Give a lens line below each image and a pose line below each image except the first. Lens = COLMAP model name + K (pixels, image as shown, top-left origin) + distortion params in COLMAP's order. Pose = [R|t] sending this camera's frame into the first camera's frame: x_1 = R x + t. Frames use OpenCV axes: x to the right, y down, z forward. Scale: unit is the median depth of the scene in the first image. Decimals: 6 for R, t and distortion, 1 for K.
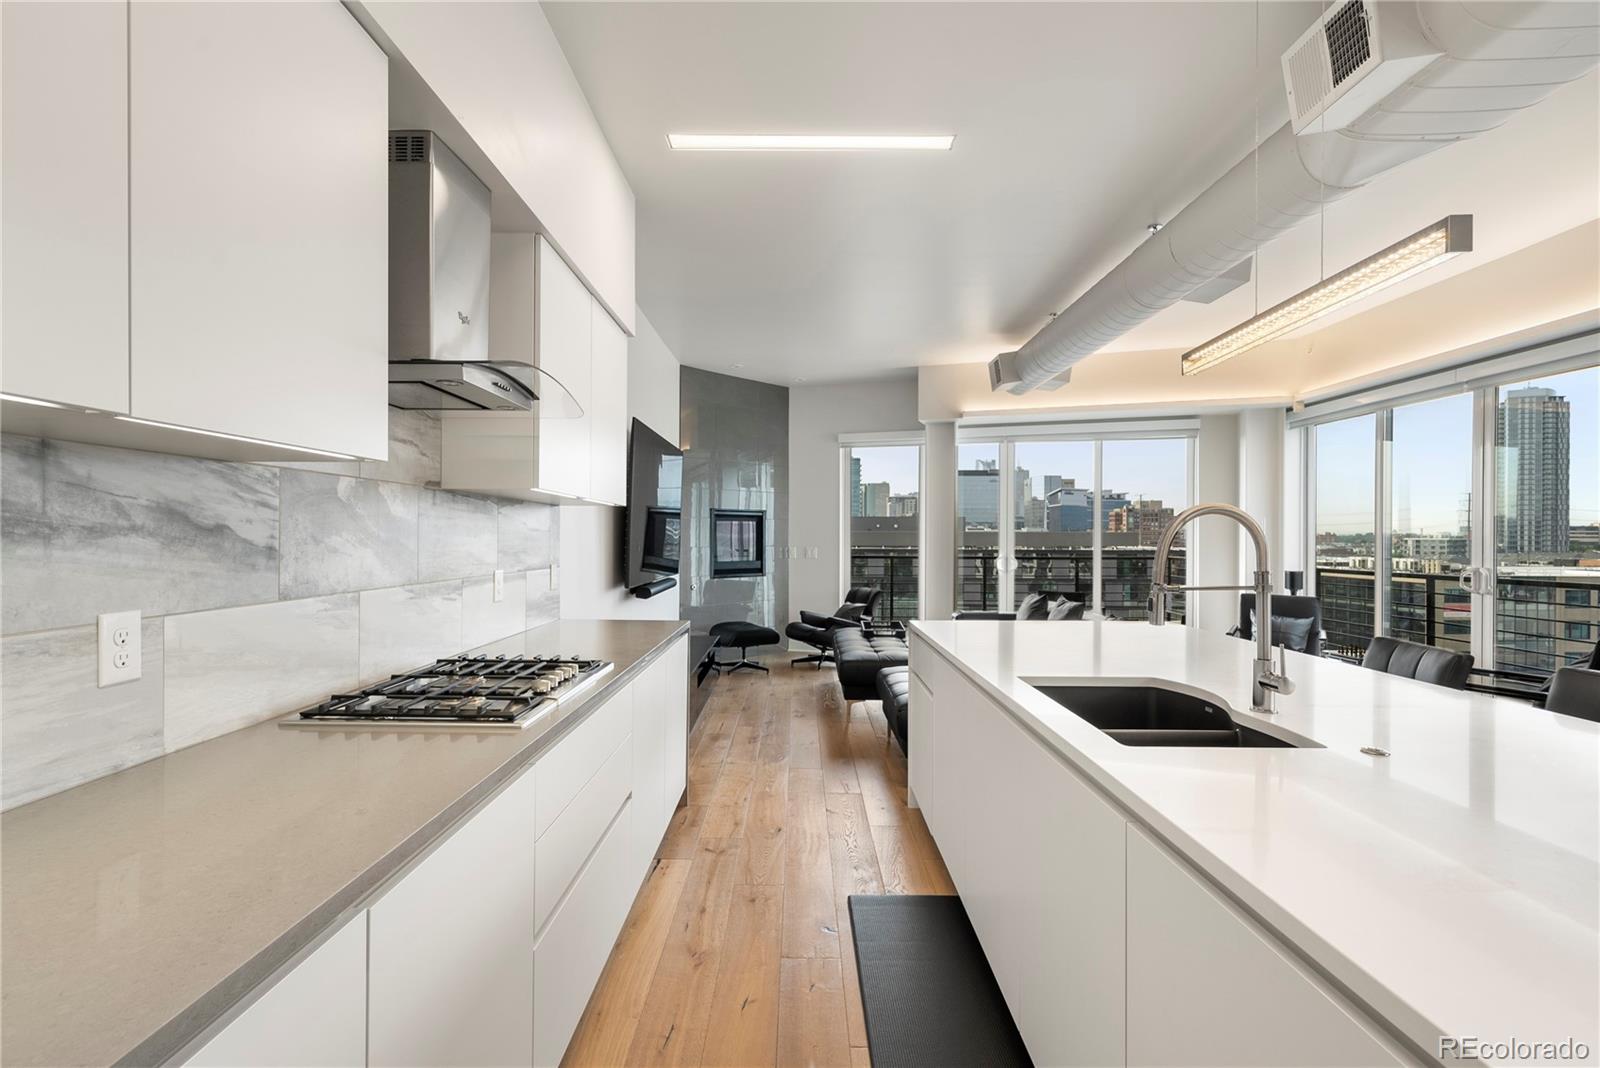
lens RADIAL K [[744.4, 0, 794.9], [0, 744.4, 534.6], [0, 0, 1]] dist [0.000165, -0.000012]
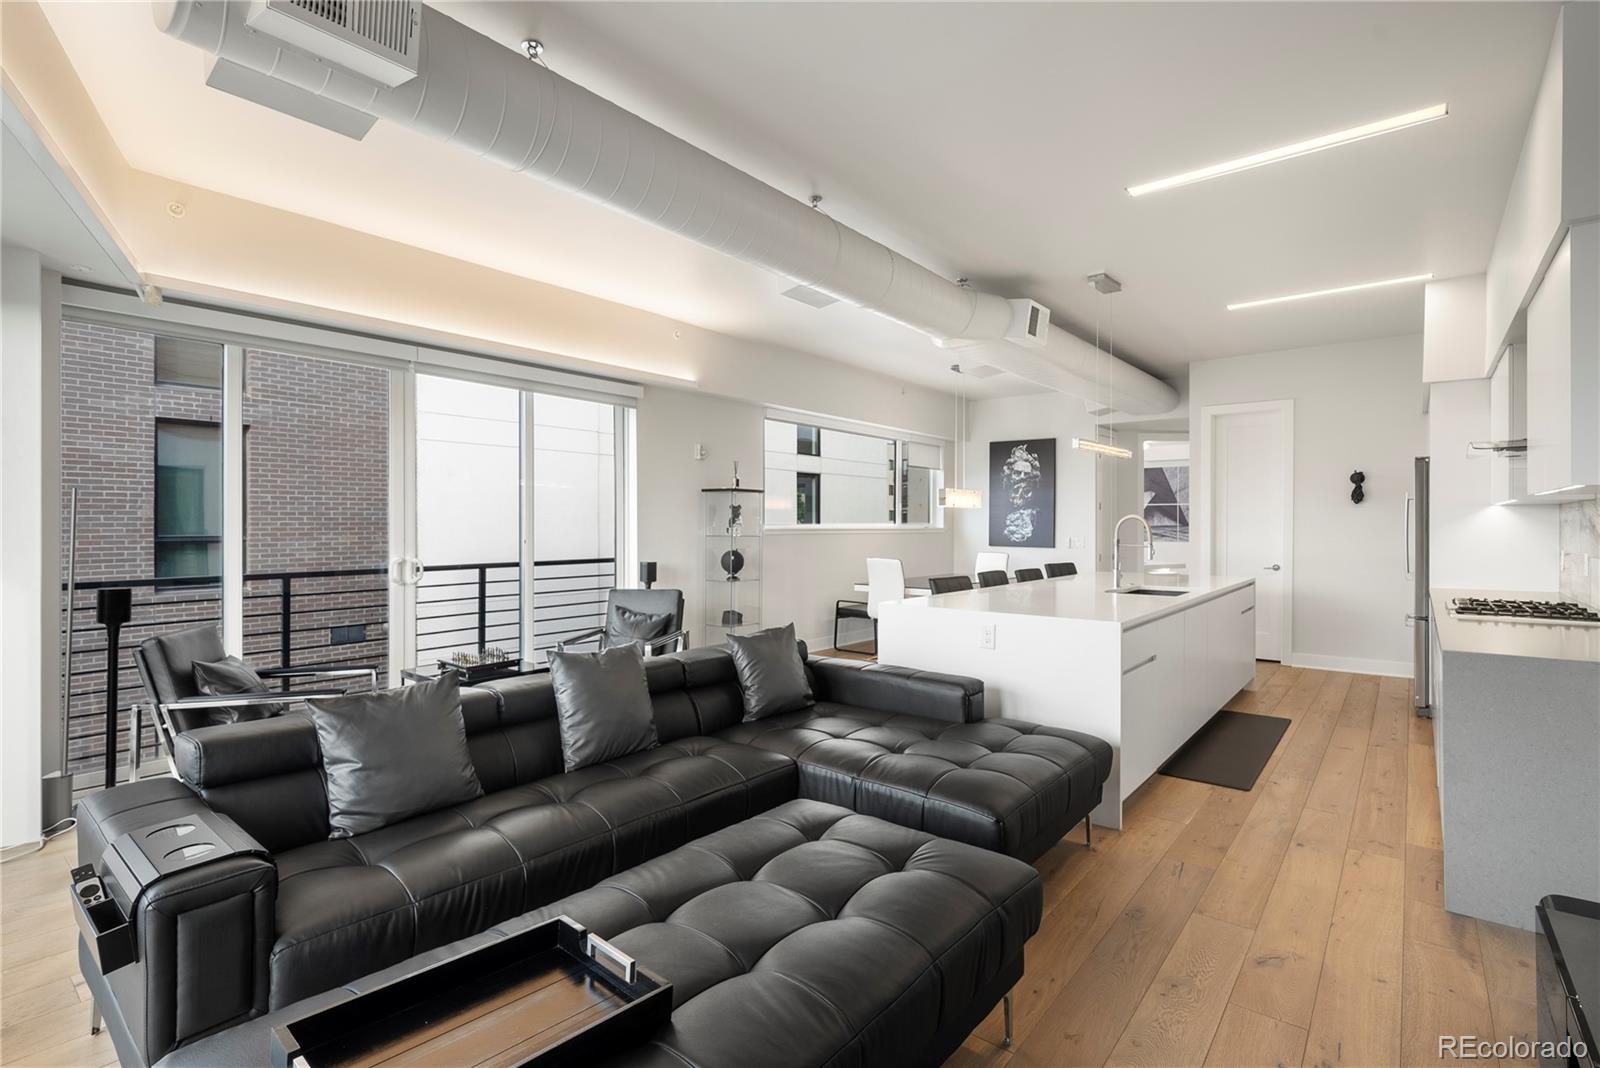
lens RADIAL K [[754.5, 0, 800.8], [0, 754.5, 523.2], [0, 0, 1]] dist [0.000042, 0.000273]
pose [[-0.779263, -0.004113, 0.626683, -0.120254], [-0.005063, 0.999987, 0.000268, -0.002652], [-0.626677, -0.002964, -0.779274, 2.023794]]
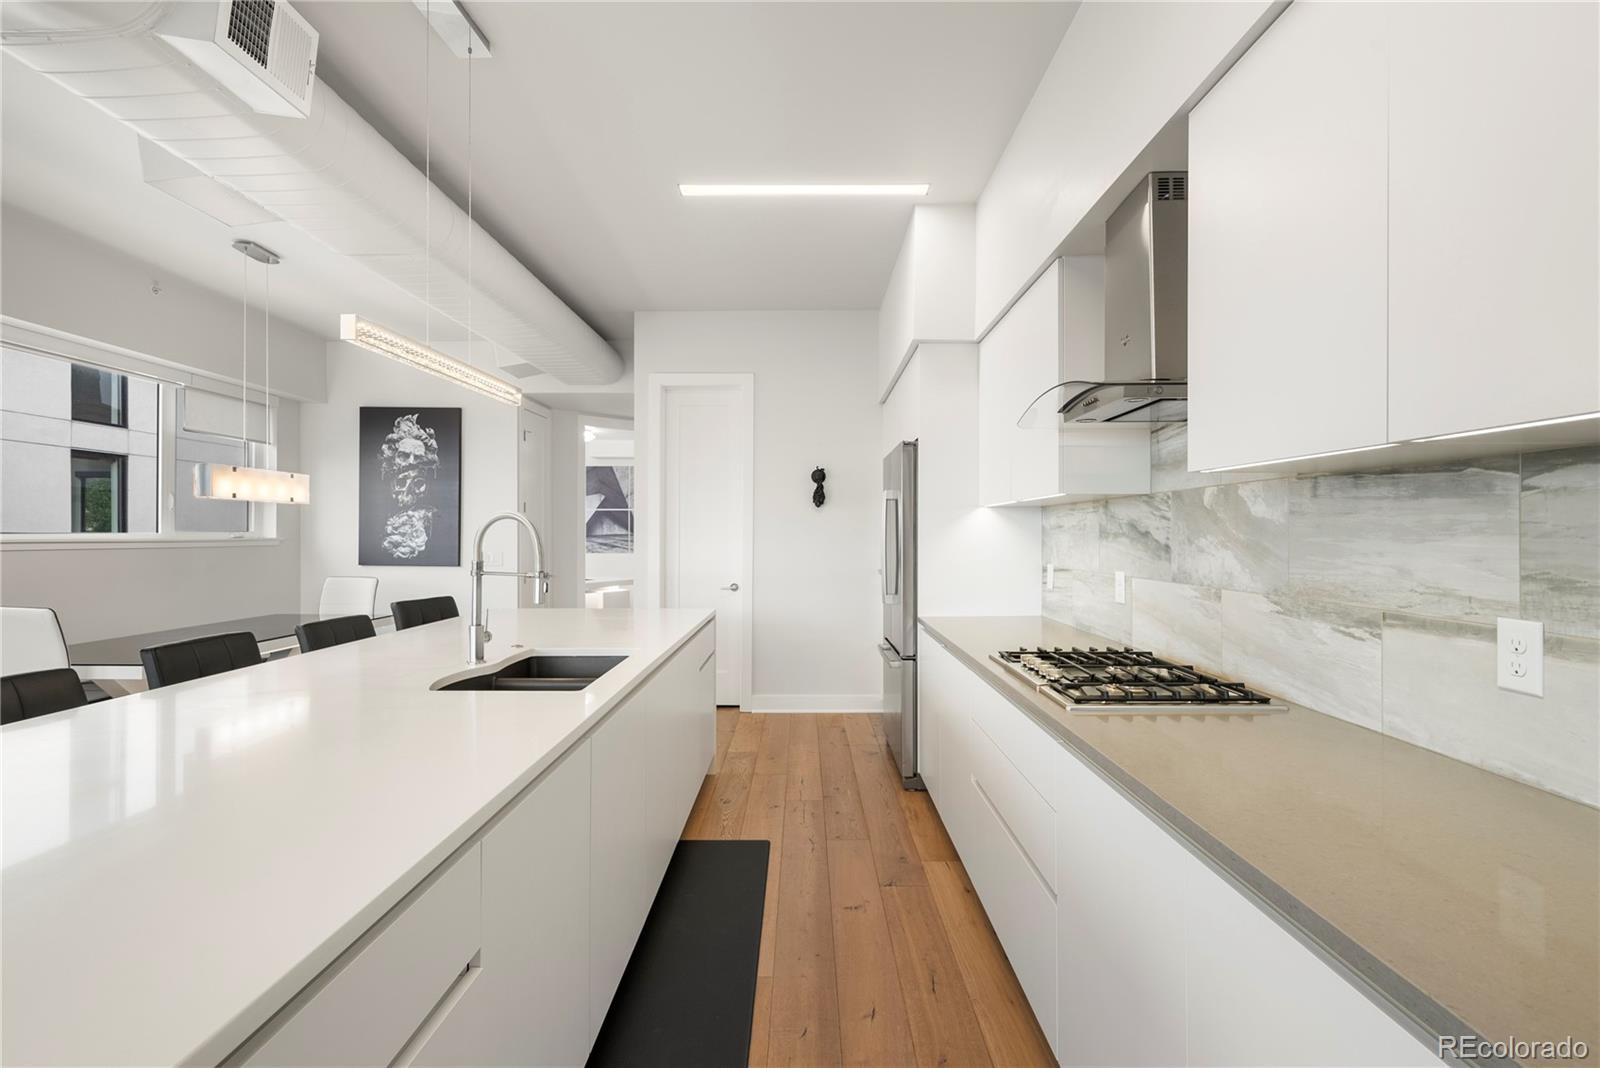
lens RADIAL K [[744.4, 0, 794.9], [0, 744.4, 534.6], [0, 0, 1]] dist [0.000165, -0.000012]
pose [[-0.999951, -0.005062, 0.008531, 0.017790], [-0.005068, 0.999987, -0.000619, 0.000034], [-0.008528, -0.000663, -0.999963, 1.189900]]
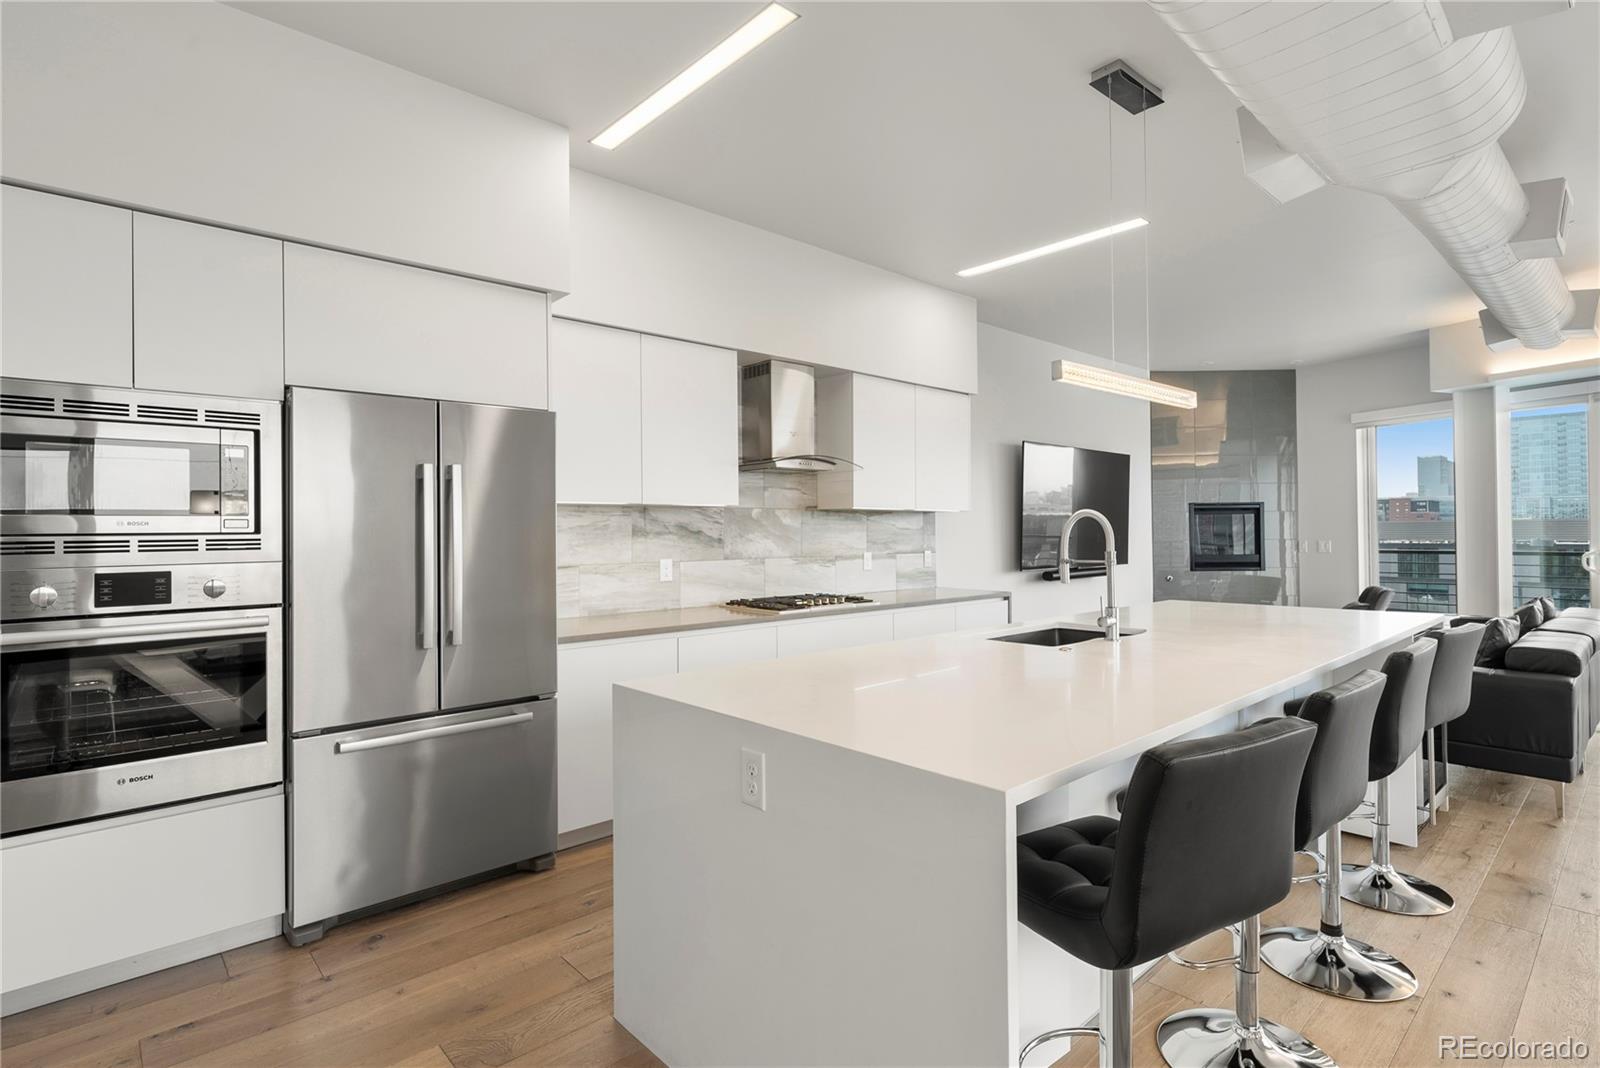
lens RADIAL K [[792.3, 0, 797.4], [0, 792.3, 523.6], [0, 0, 1]] dist [0.001700, -0.000370]
pose [[0.675908, -0.018156, -0.736763, 0.716823], [0.012747, 0.999835, -0.012944, 0.001428], [0.736876, -0.000642, 0.676027, -0.316687]]
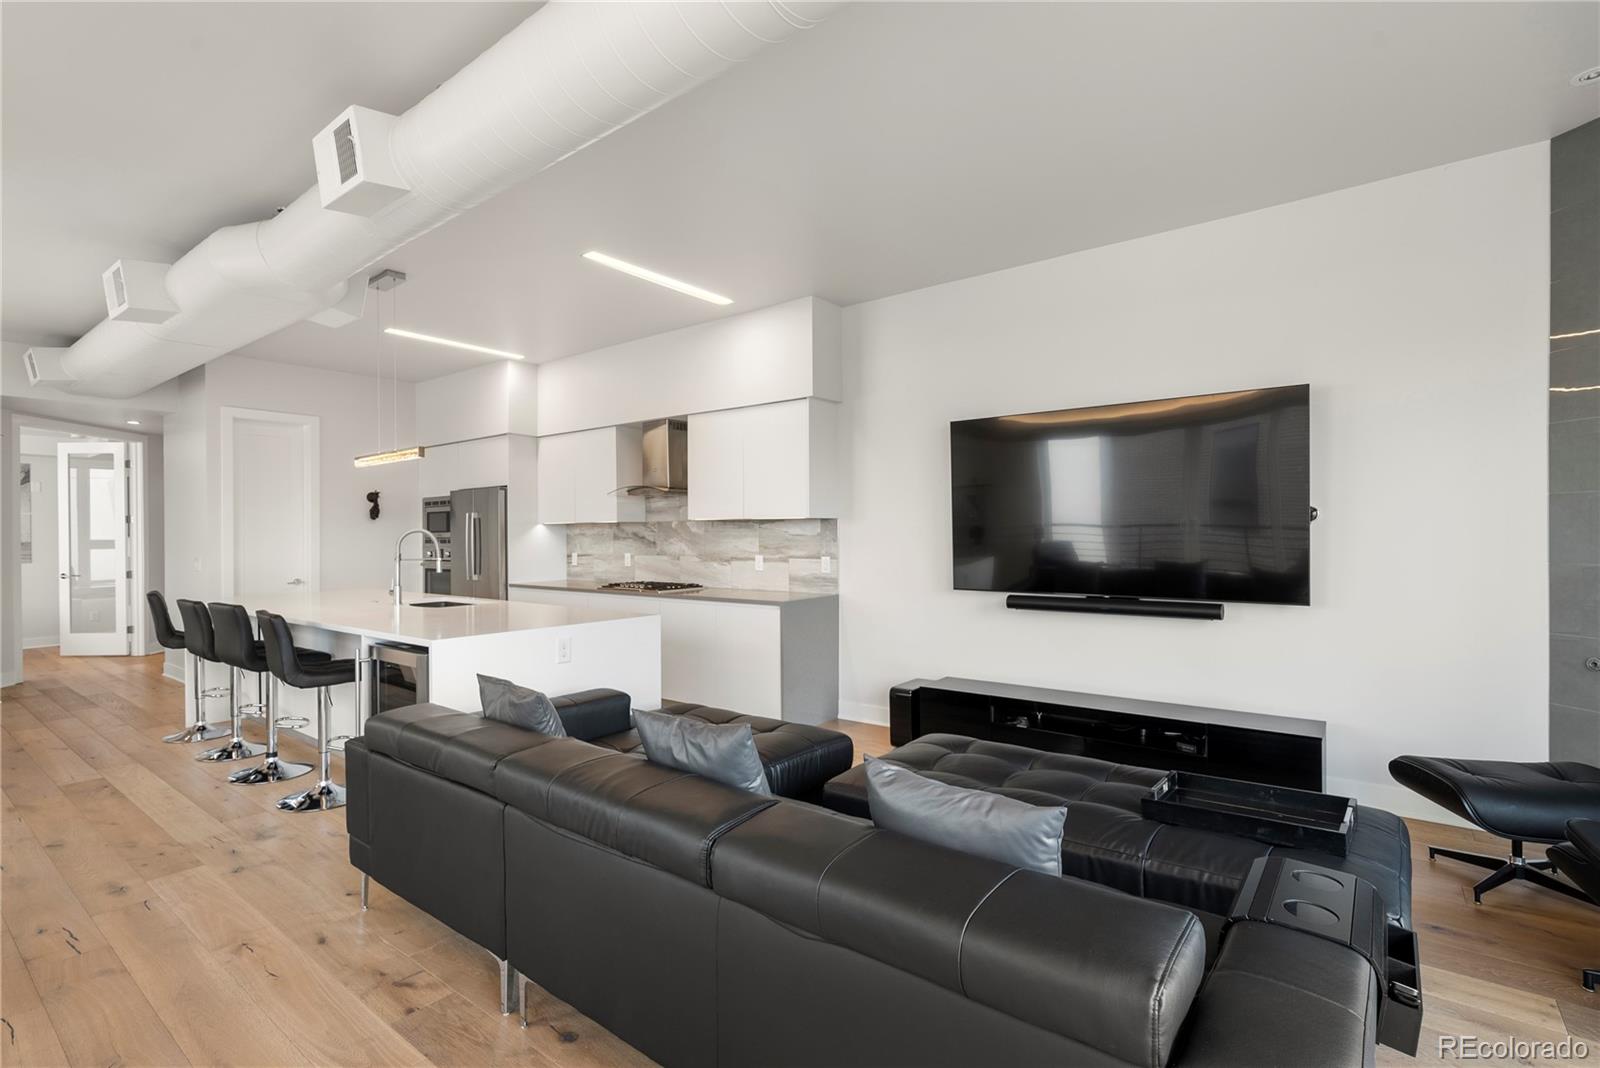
lens RADIAL K [[744.4, 0, 794.9], [0, 744.4, 534.6], [0, 0, 1]] dist [0.000165, -0.000012]
pose [[-0.611225, -0.000439, -0.791457, 0.955586], [0.005091, 0.999977, -0.004487, 0.000061], [0.791441, -0.006772, -0.611209, 1.923076]]
